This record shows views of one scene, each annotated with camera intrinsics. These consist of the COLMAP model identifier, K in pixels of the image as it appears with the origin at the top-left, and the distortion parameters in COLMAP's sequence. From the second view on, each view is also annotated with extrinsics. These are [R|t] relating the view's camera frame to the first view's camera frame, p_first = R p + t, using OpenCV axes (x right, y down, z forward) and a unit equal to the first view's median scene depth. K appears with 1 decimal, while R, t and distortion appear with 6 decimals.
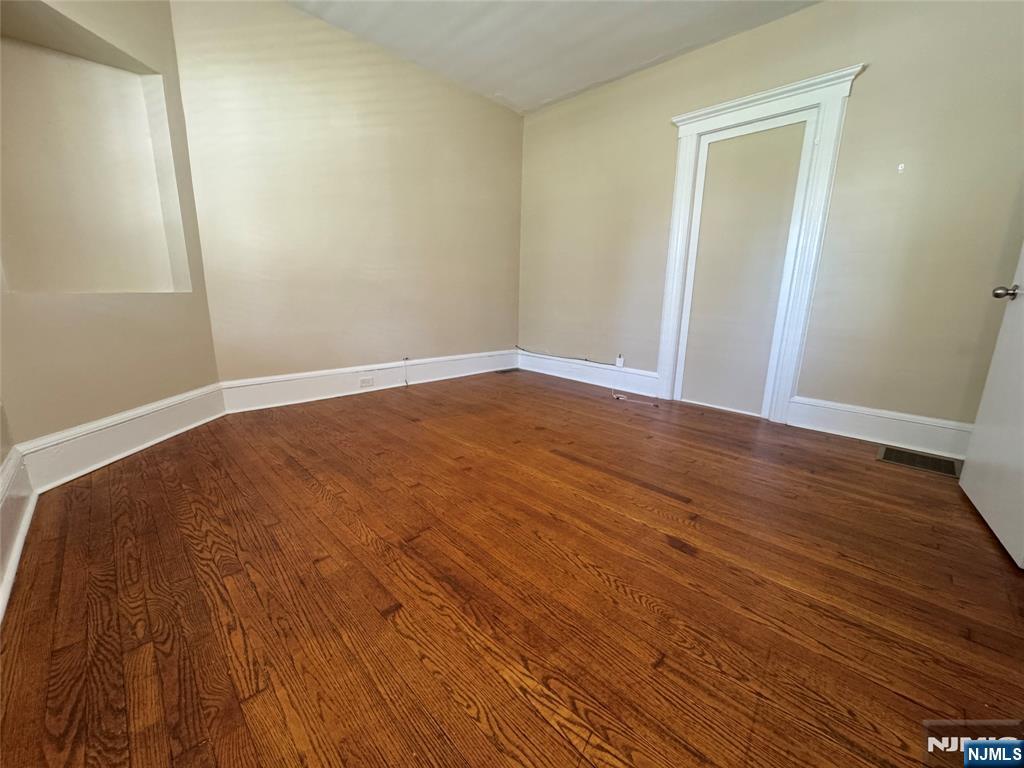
lens RADIAL K [[407.4, 0, 515.7], [0, 407.4, 389.2], [0, 0, 1]] dist [-0.000787, 0.000032]
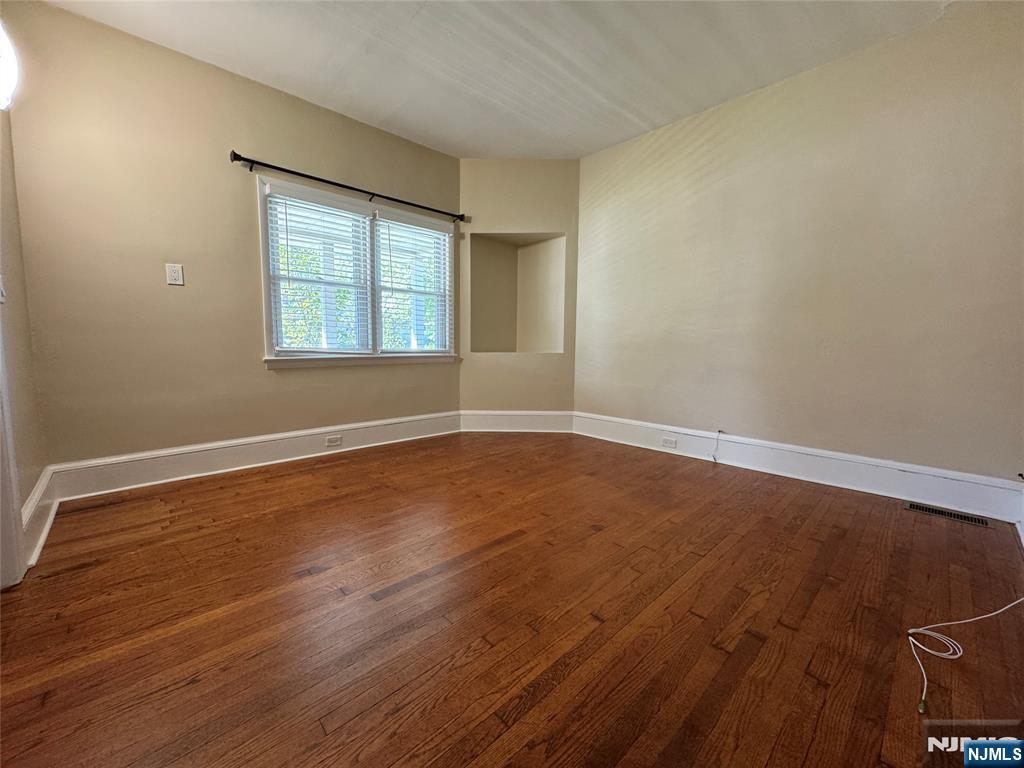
lens RADIAL K [[409.6, 0, 510.3], [0, 409.6, 384.2], [0, 0, 1]] dist [-0.004995, -0.000017]
pose [[-0.034055, 0.078901, -0.996301, 0.994023], [-0.235724, 0.968120, 0.084726, -0.235909], [0.971223, 0.237738, -0.014370, 0.960192]]
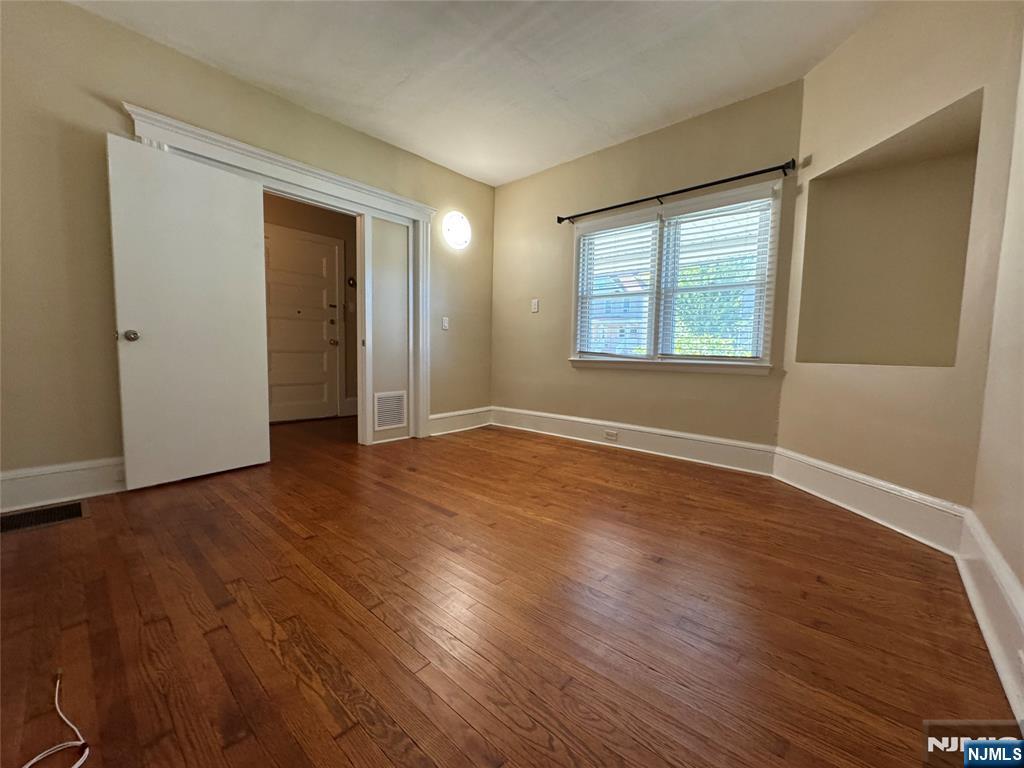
lens RADIAL K [[409.6, 0, 510.3], [0, 409.6, 384.2], [0, 0, 1]] dist [-0.004995, -0.000017]
pose [[-0.998103, -0.037655, -0.048705, 0.021819], [-0.050697, 0.951560, 0.303256, -0.445693], [0.034927, 0.305149, -0.951664, 1.897024]]
